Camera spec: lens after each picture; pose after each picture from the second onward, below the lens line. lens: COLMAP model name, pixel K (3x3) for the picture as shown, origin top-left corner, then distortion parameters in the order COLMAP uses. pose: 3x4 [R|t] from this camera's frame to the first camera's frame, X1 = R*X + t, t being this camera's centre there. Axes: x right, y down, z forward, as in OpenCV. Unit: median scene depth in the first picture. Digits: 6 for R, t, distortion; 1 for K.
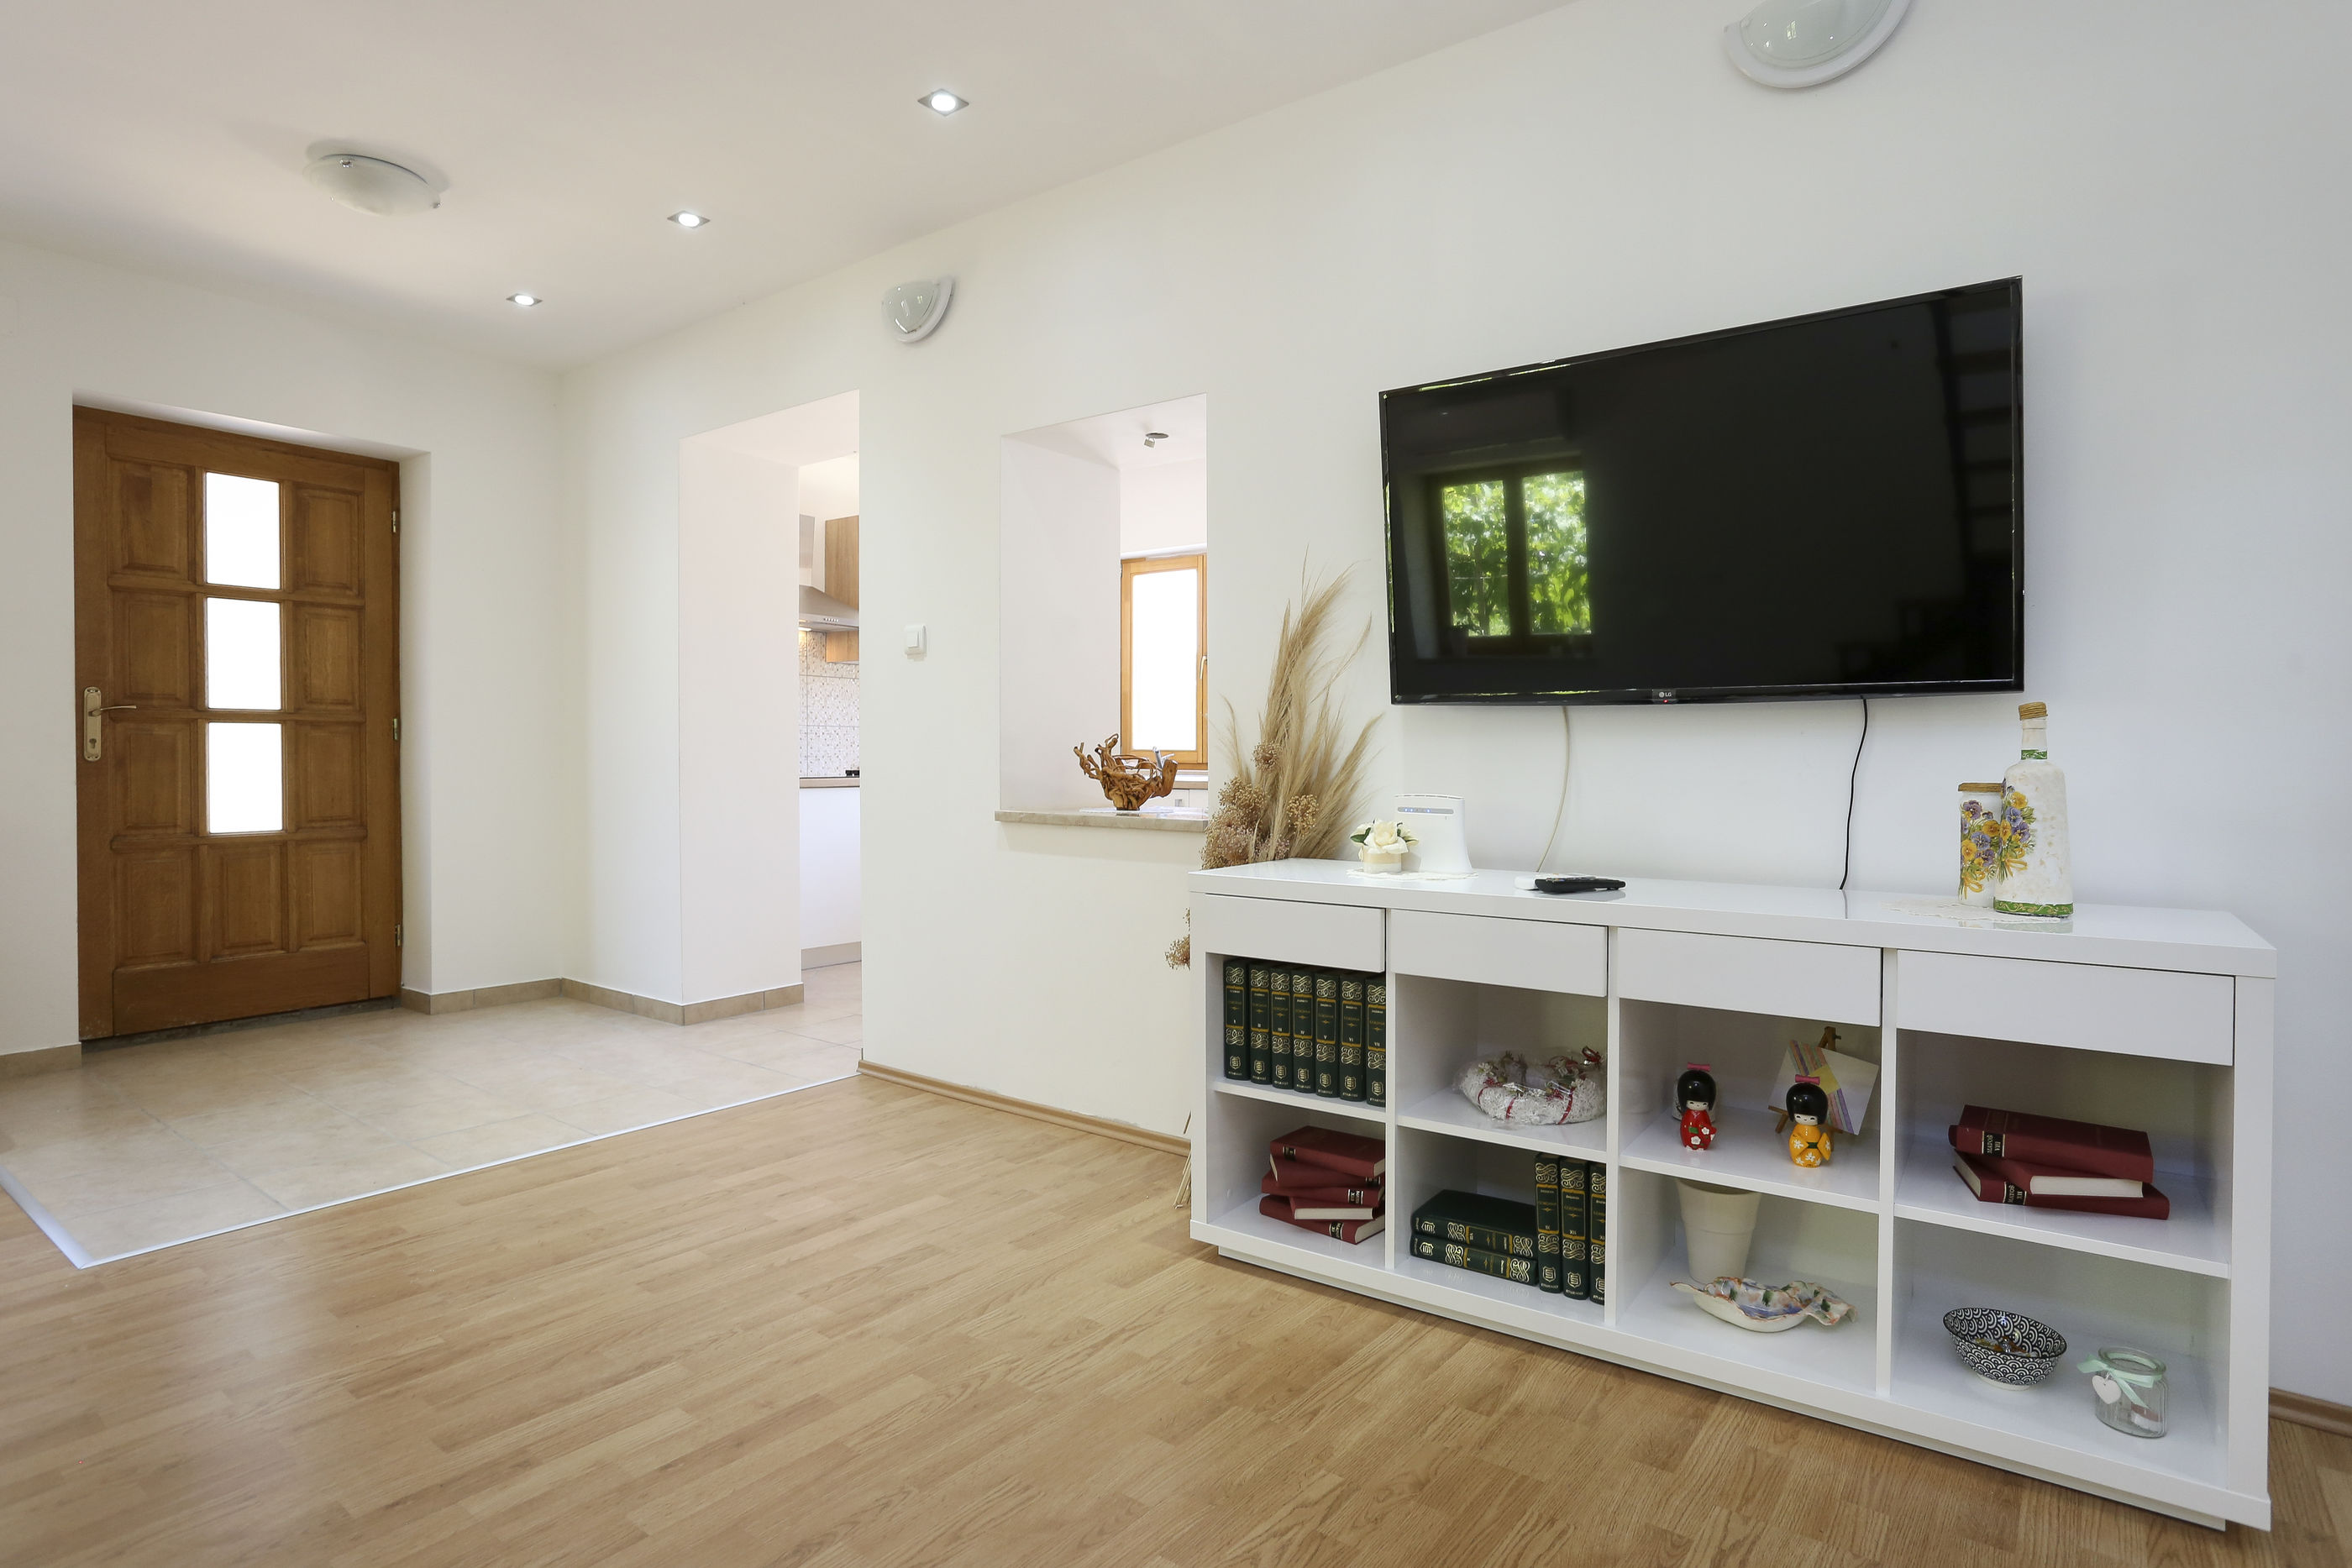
lens RADIAL K [[1221.2, 0, 1175.2], [0, 1221.2, 754.9], [0, 0, 1]] dist [-0.058001, 0.025455]
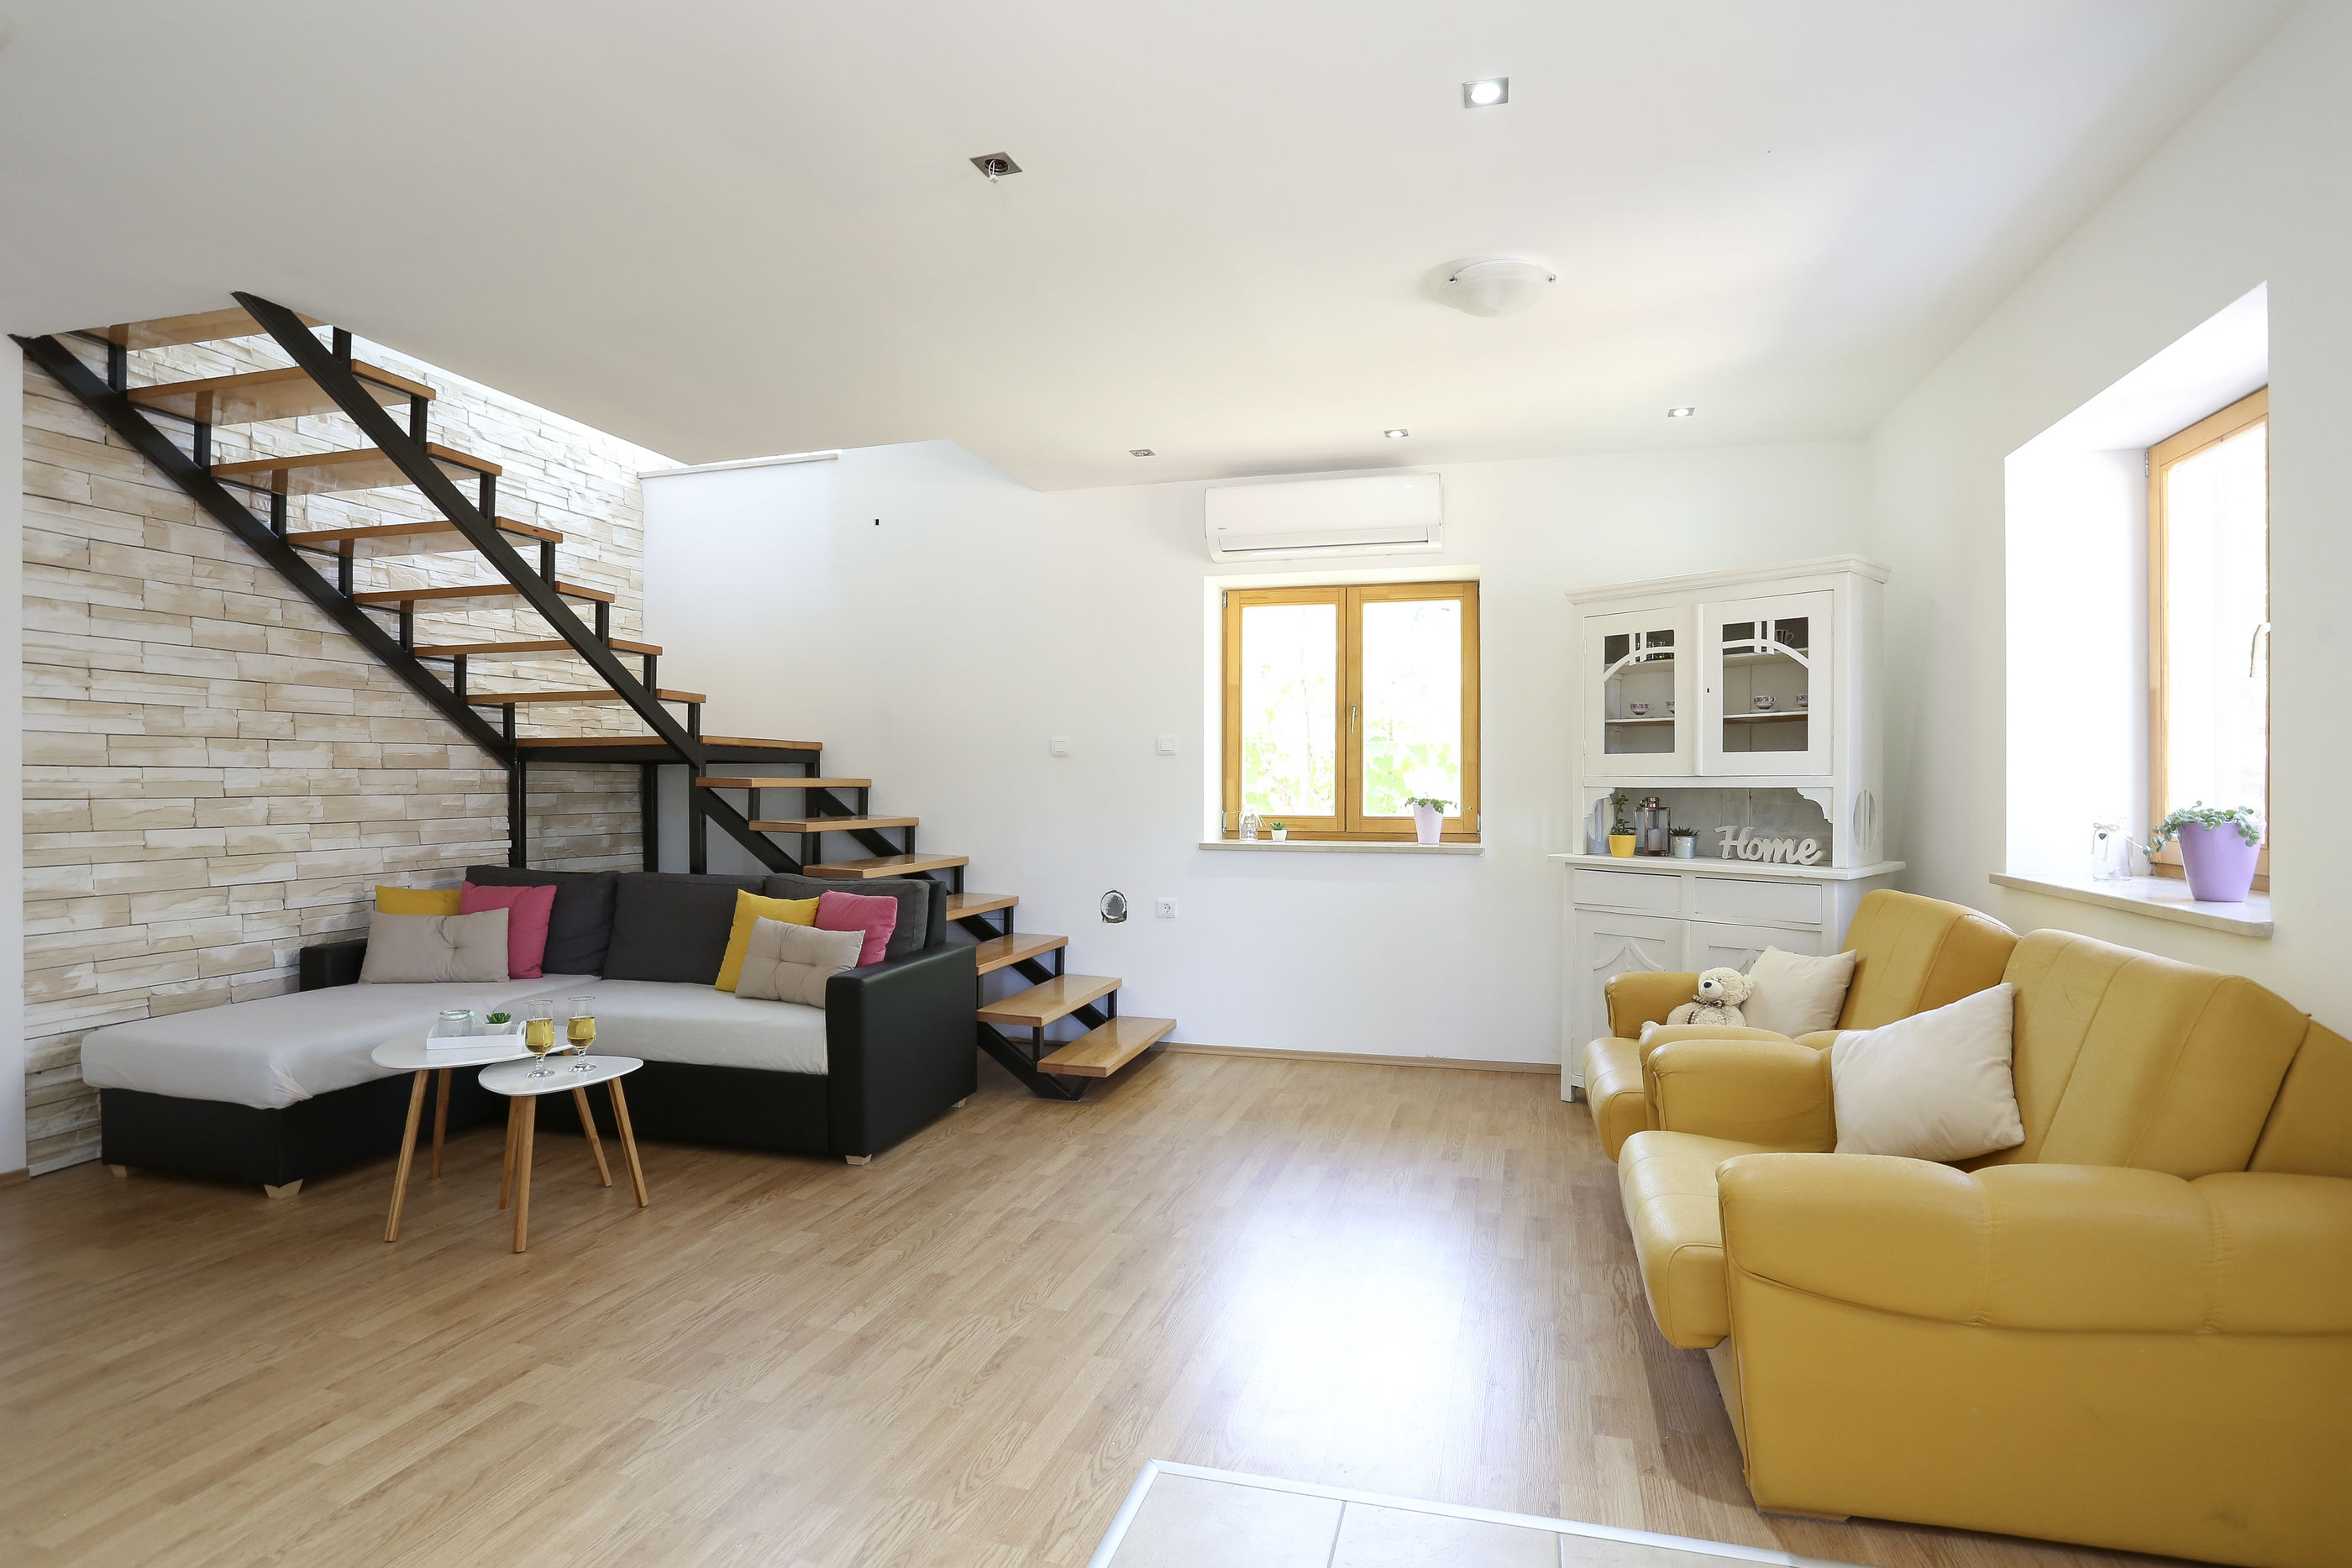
lens RADIAL K [[1218.0, 0, 1176.0], [0, 1218.0, 784.0], [0, 0, 1]] dist [-0.073212, 0.033136]
pose [[-0.937624, -0.005100, -0.347613, -0.331504], [-0.004932, 0.999987, -0.001369, -0.045084], [0.347615, 0.000430, -0.937637, 0.986143]]
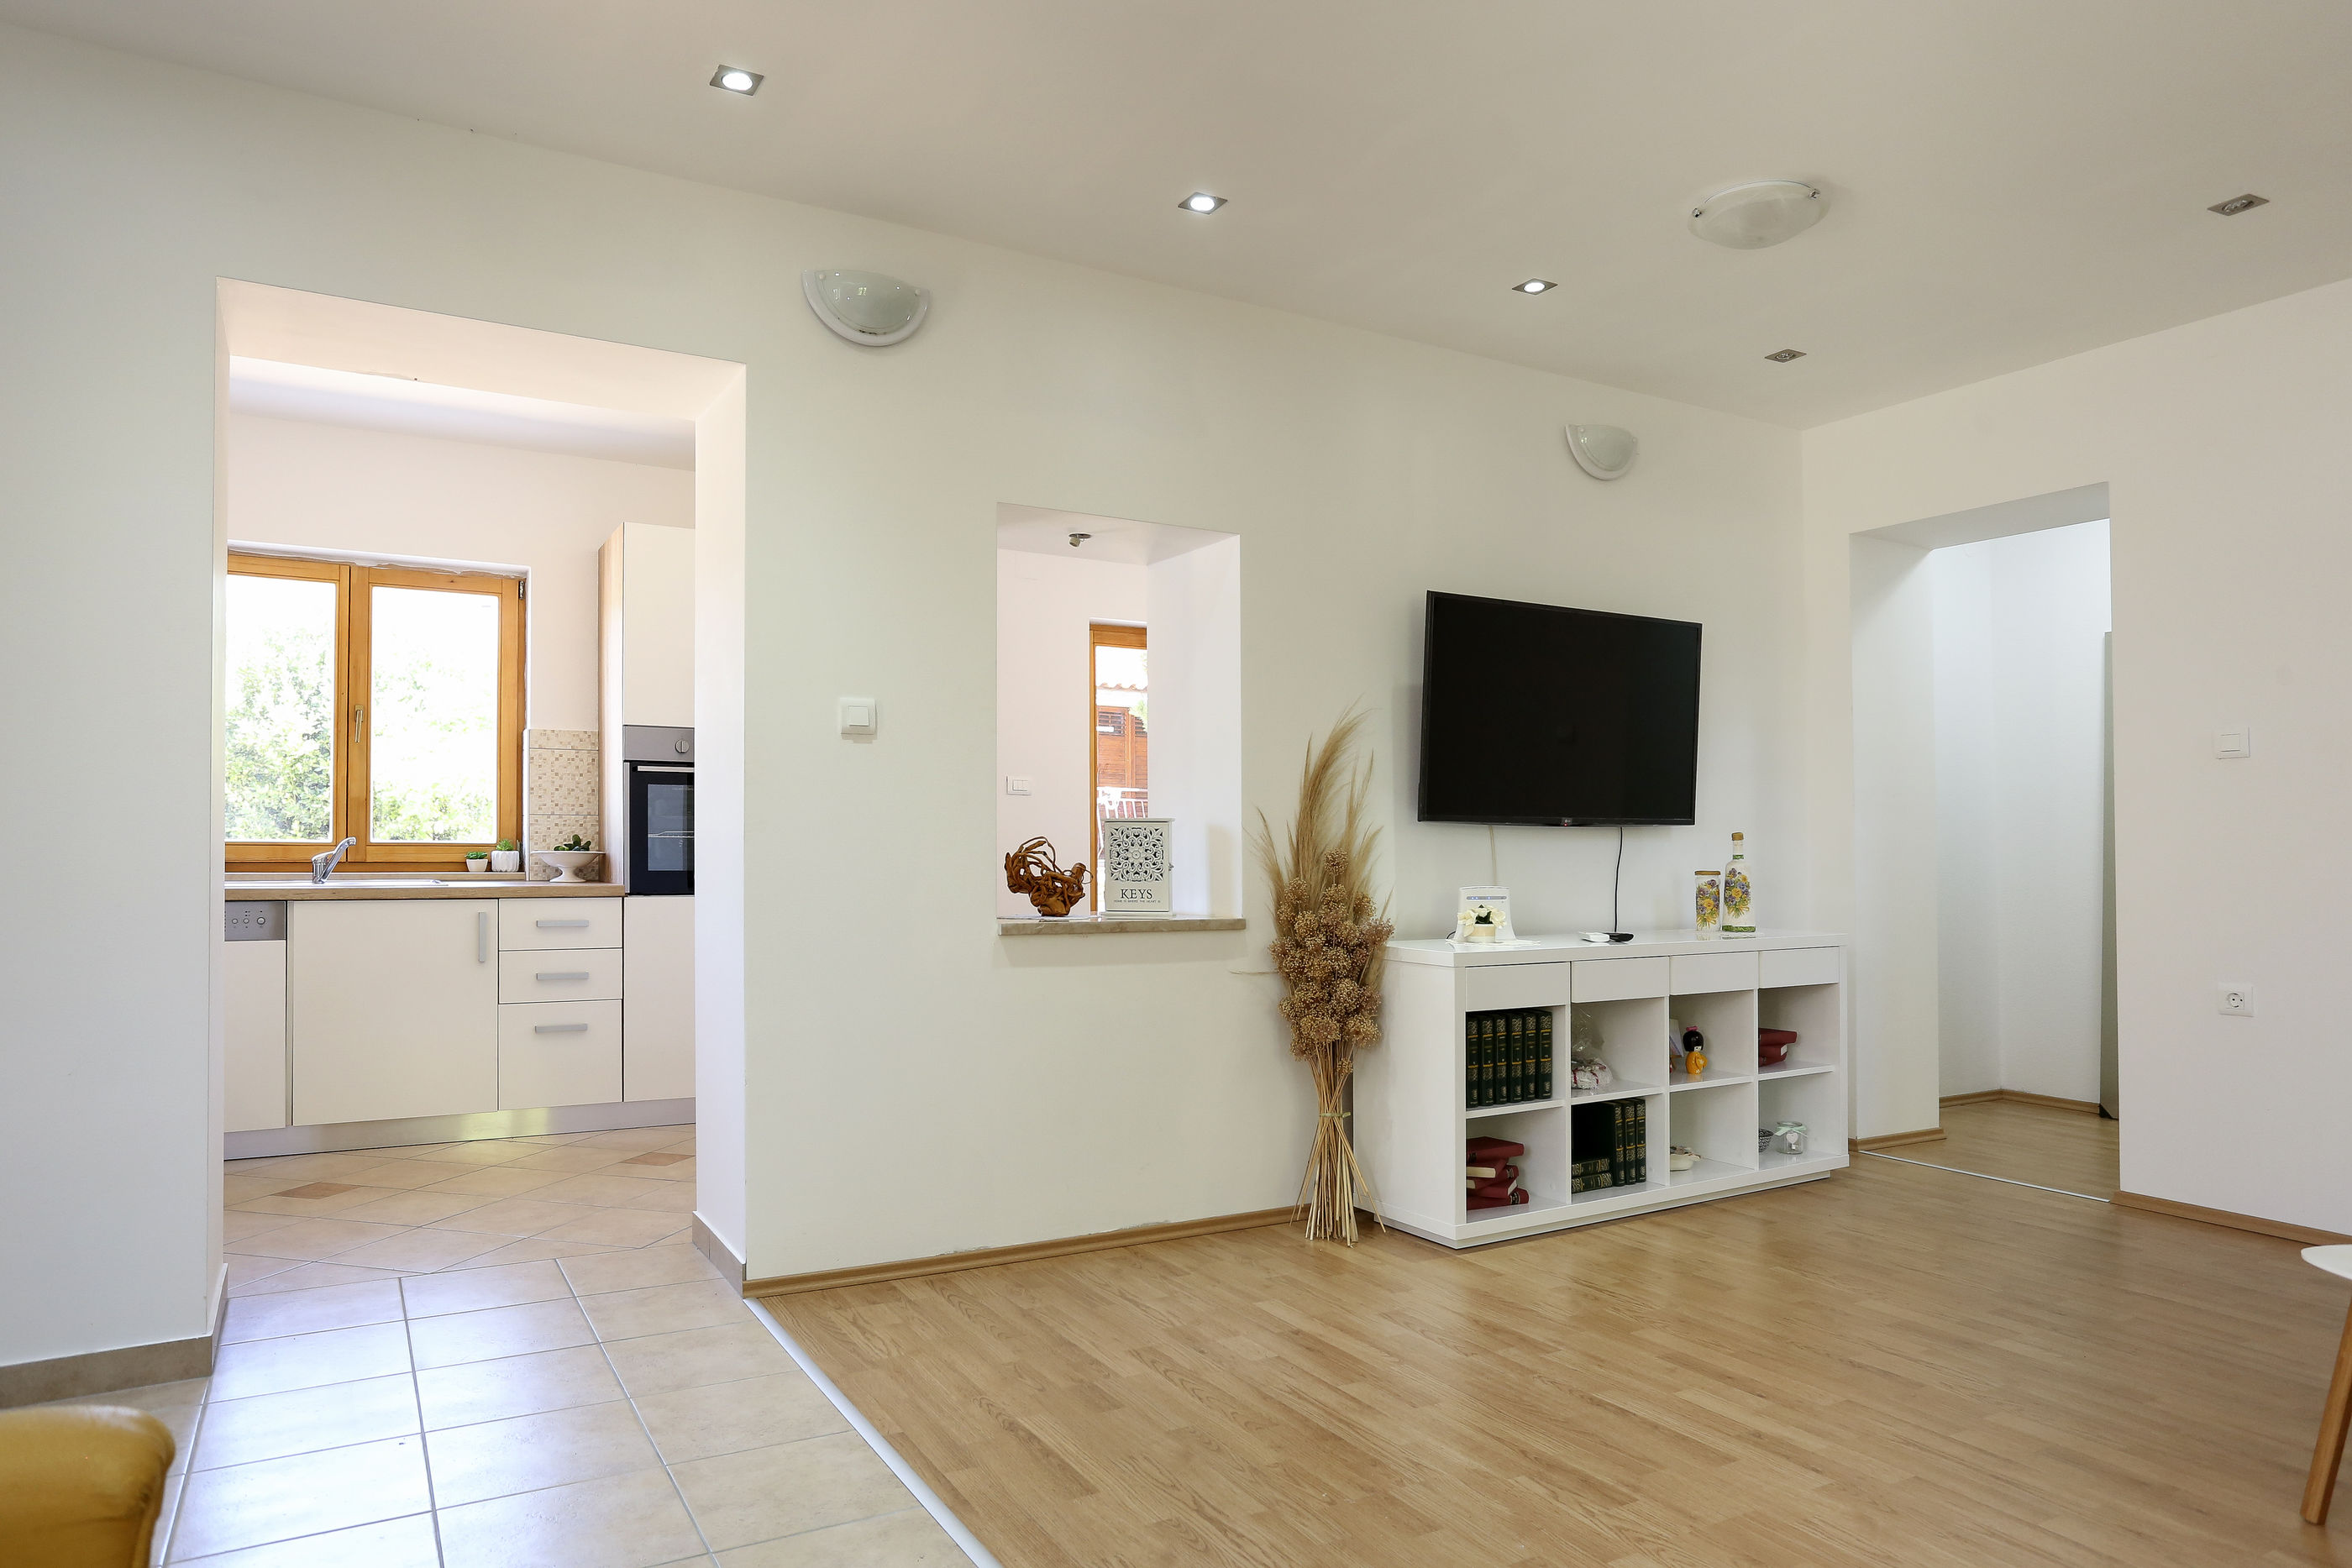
lens RADIAL K [[1471.0, 0, 1184.0], [0, 1471.0, 826.6], [0, 0, 1]] dist [-0.074097, 0.070641]
pose [[0.399779, 0.008426, 0.916573, -0.847688], [-0.001947, 0.999963, -0.008344, -0.012250], [-0.916609, 0.001551, 0.399781, 0.364555]]
